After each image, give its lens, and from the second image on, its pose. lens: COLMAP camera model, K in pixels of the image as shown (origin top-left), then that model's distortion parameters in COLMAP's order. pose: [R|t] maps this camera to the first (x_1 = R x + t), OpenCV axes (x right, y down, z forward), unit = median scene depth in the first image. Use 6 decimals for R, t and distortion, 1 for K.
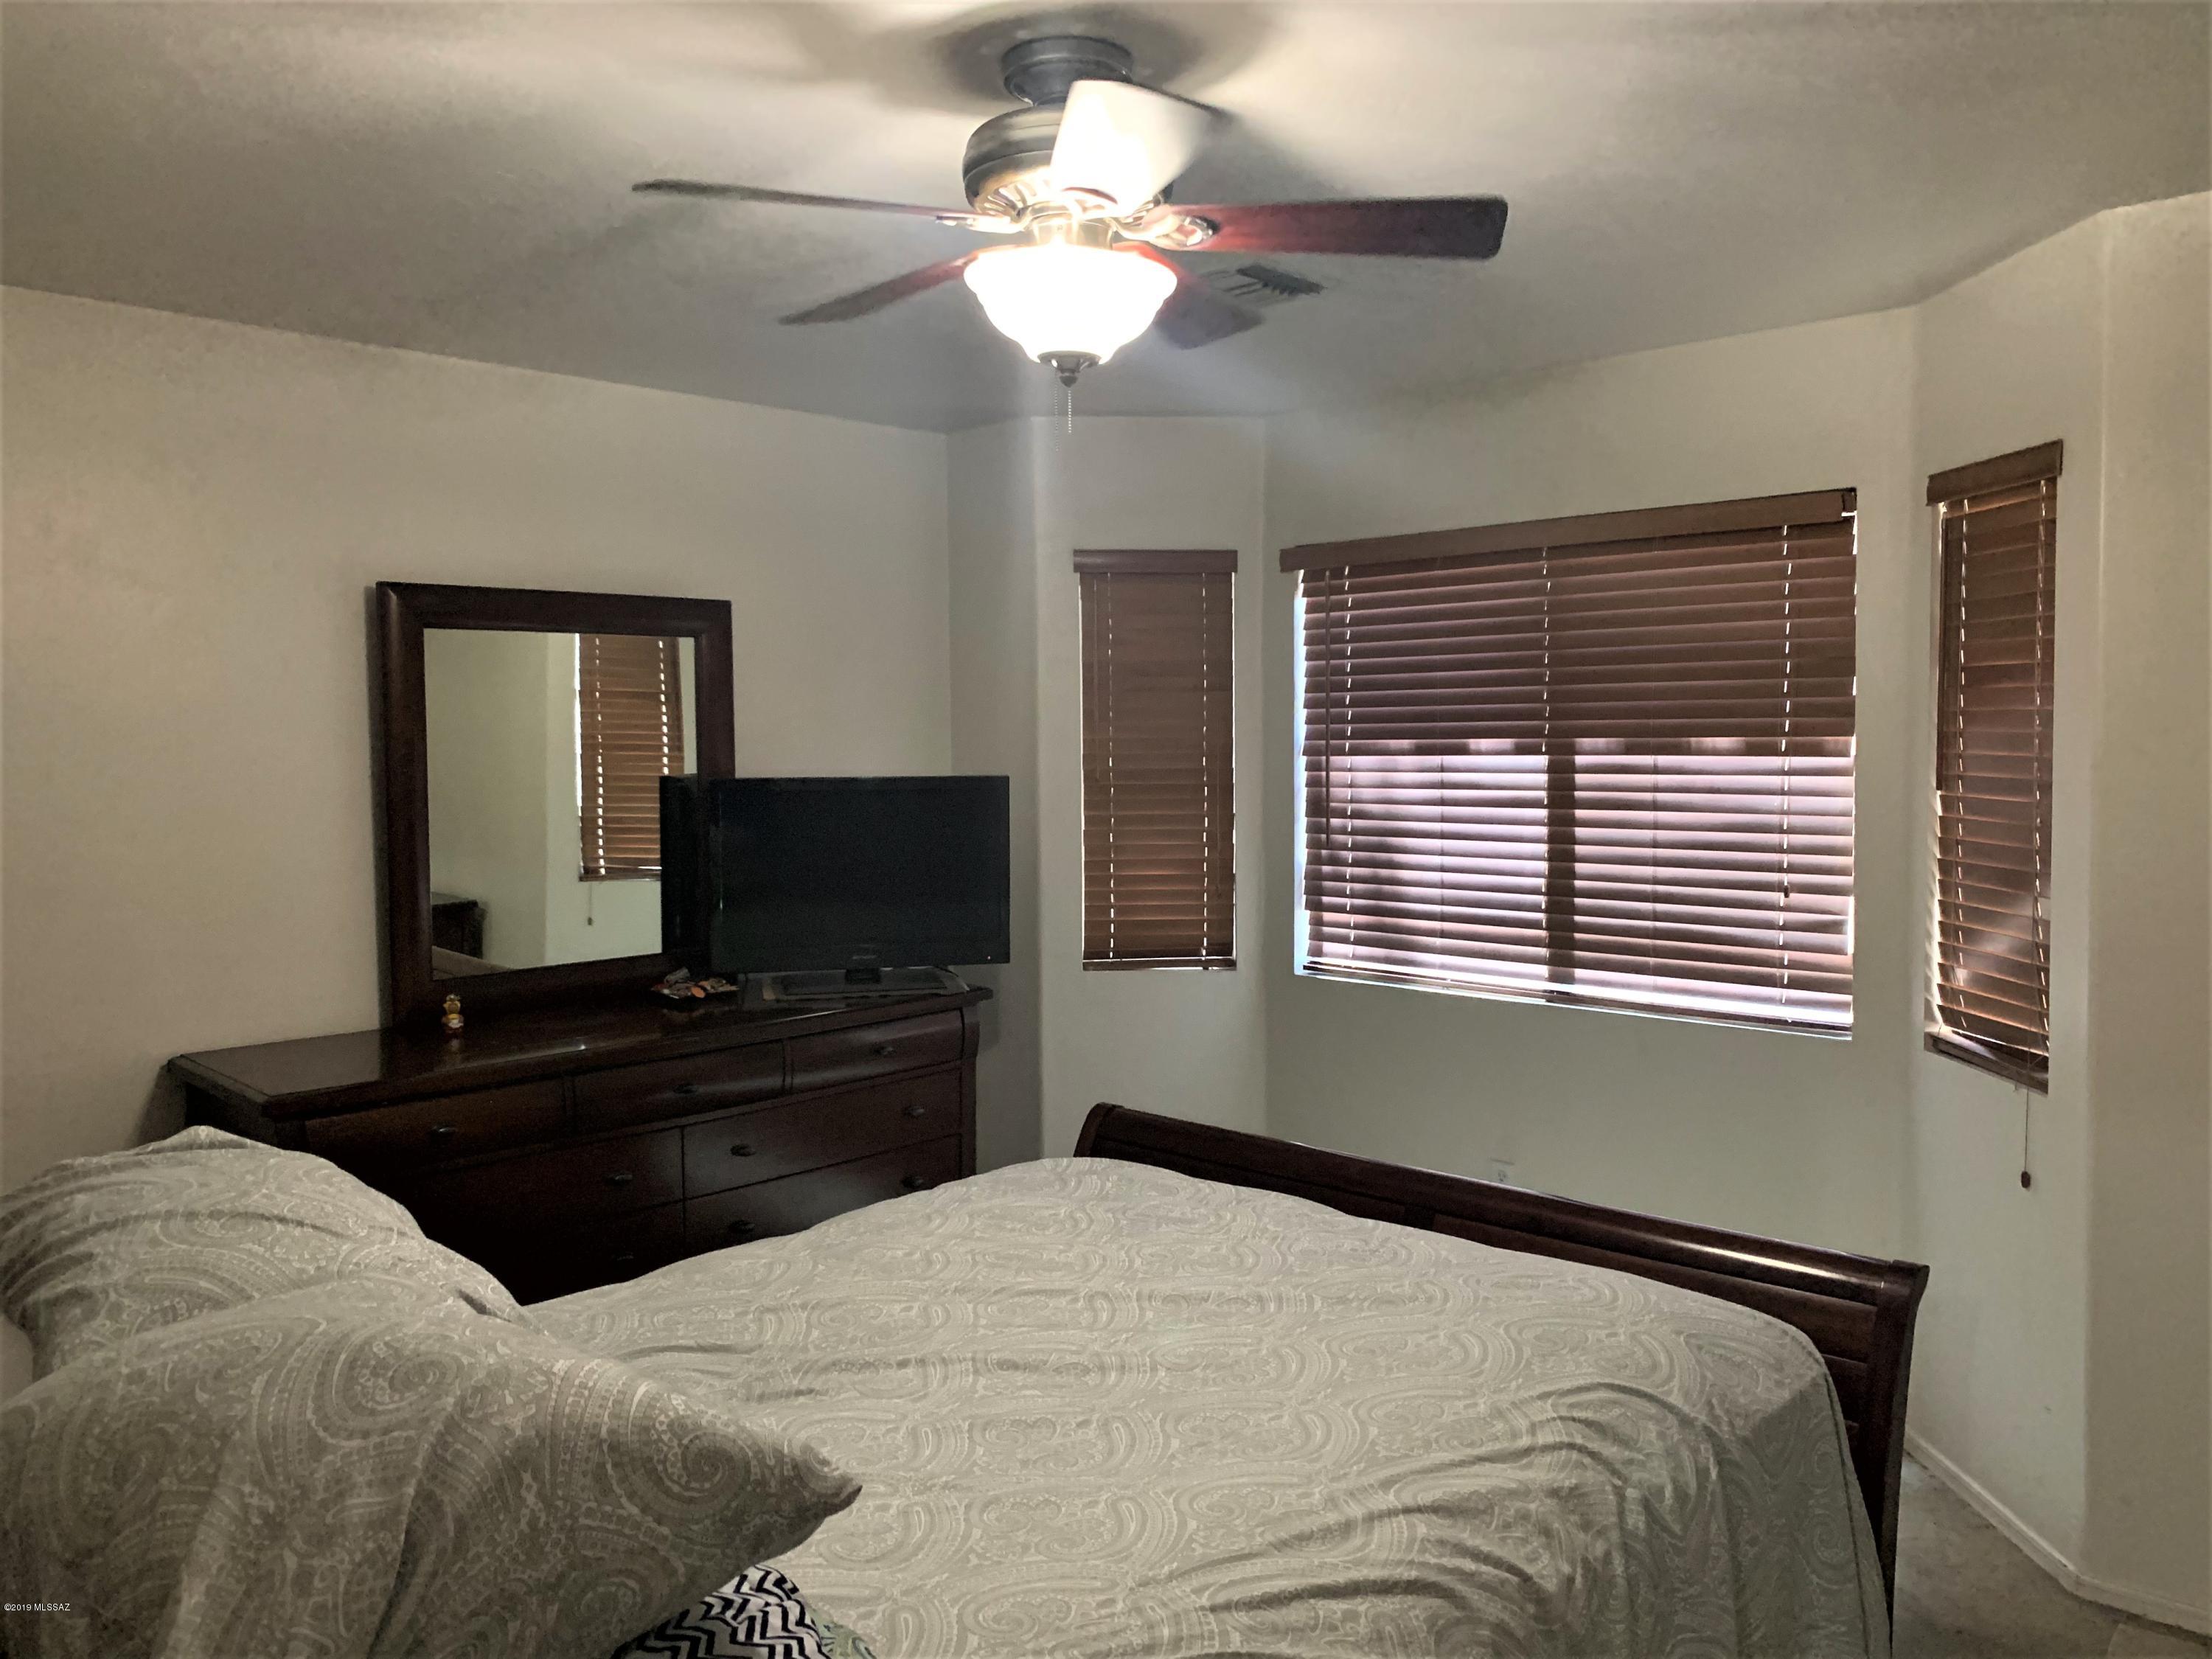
lens RADIAL K [[1678.8, 0, 1106.0], [0, 1678.8, 829.5], [0, 0, 1]] dist [0.009381, -0.004076]
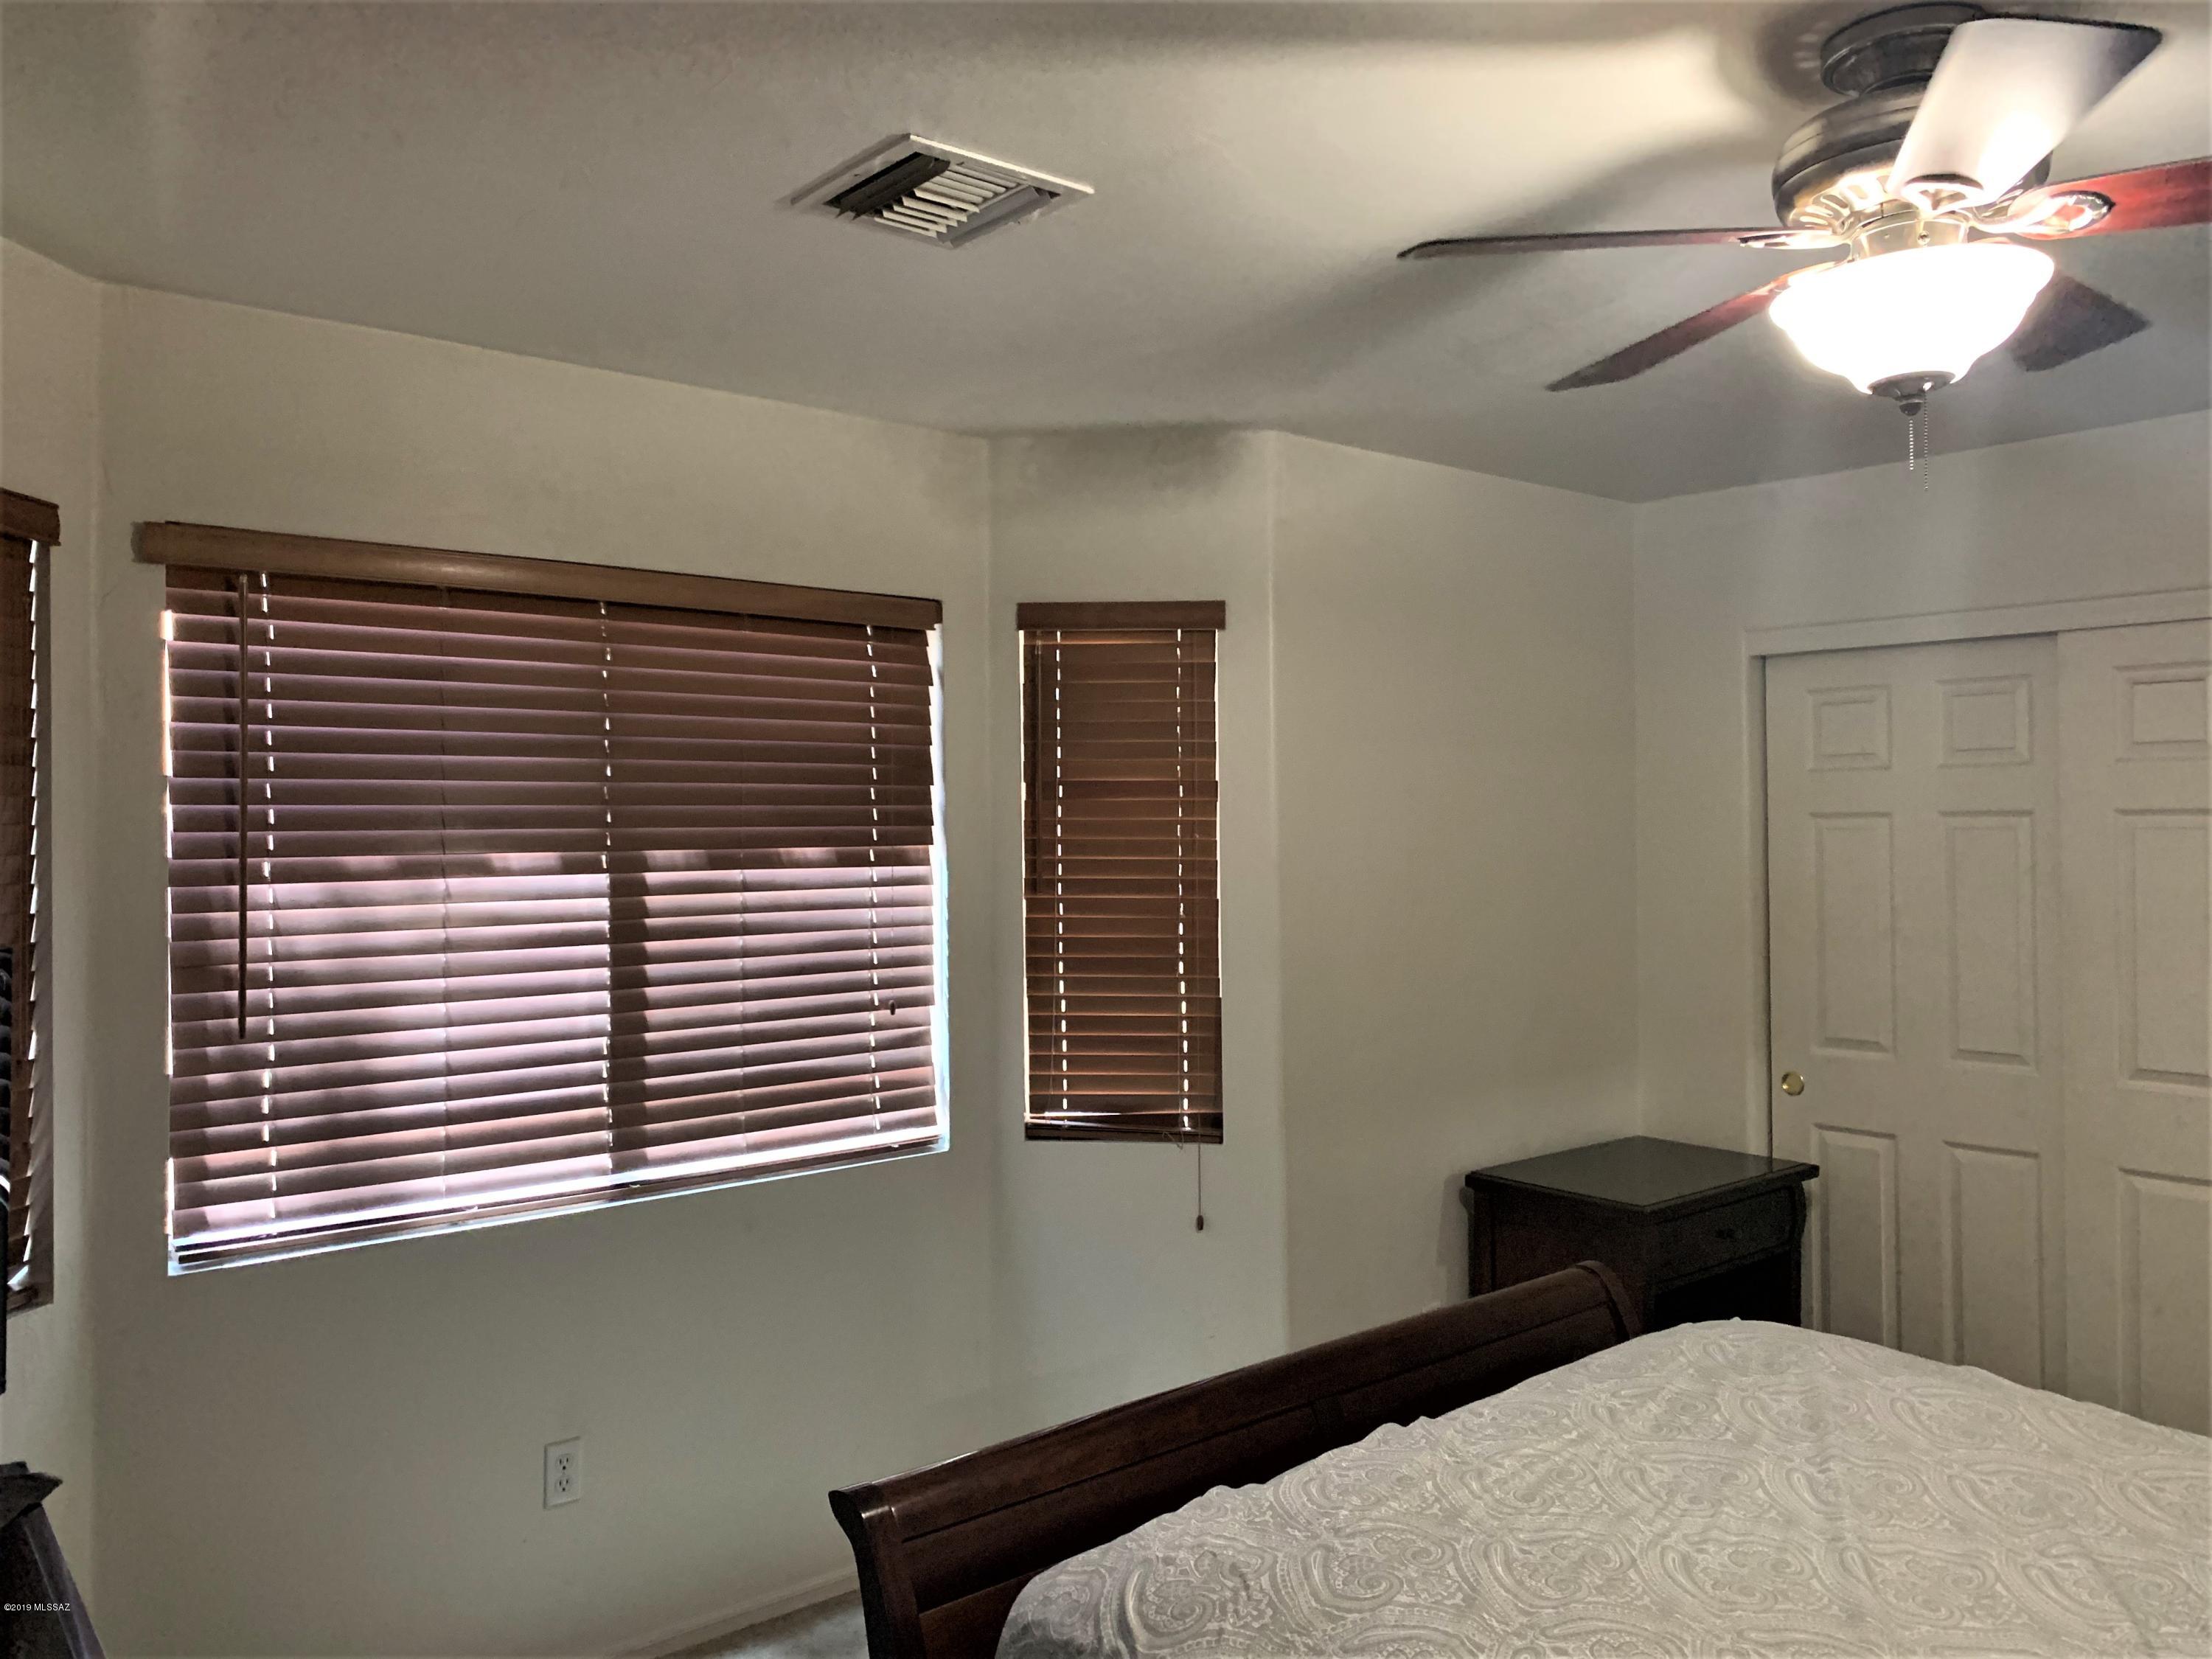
lens RADIAL K [[1611.1, 0, 1159.5], [0, 1611.1, 794.1], [0, 0, 1]] dist [0.011613, -0.037039]
pose [[0.095315, 0.031708, 0.994942, -0.443650], [0.067569, 0.996981, -0.038246, -0.035256], [-0.993151, 0.070873, 0.092885, 0.685976]]
